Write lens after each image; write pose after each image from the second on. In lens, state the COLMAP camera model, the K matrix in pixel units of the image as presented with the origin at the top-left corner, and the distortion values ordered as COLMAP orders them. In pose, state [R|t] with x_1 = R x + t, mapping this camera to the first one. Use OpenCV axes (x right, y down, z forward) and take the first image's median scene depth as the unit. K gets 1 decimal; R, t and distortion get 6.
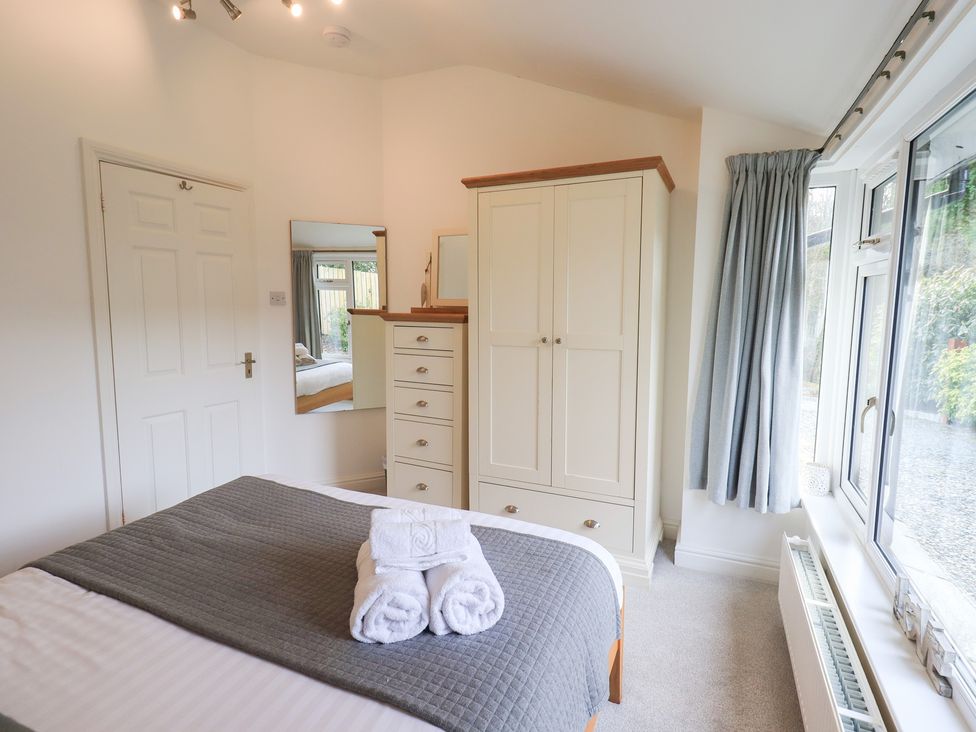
lens RADIAL K [[497.4, 0, 491.5], [0, 497.4, 362.1], [0, 0, 1]] dist [0.003213, 0.000444]
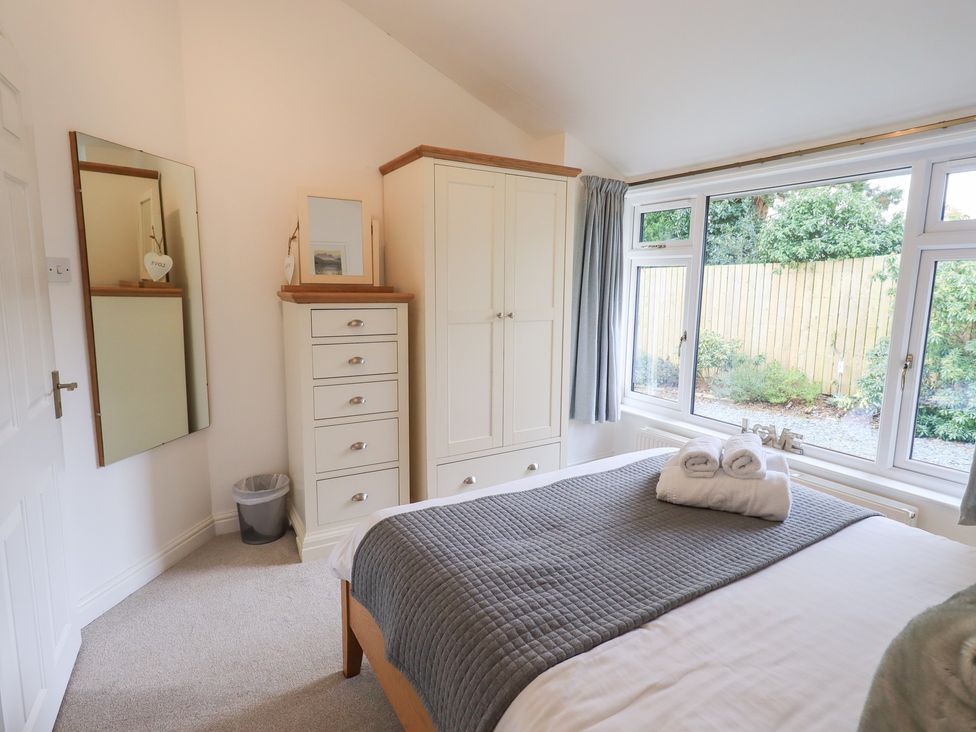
lens RADIAL K [[516.2, 0, 488.9], [0, 516.2, 364.3], [0, 0, 1]] dist [0.000403, -0.001431]
pose [[0.572528, -0.128125, 0.809812, -0.834566], [0.089950, 0.991568, 0.093287, -0.044963], [-0.814936, 0.019433, 0.579225, 0.362403]]
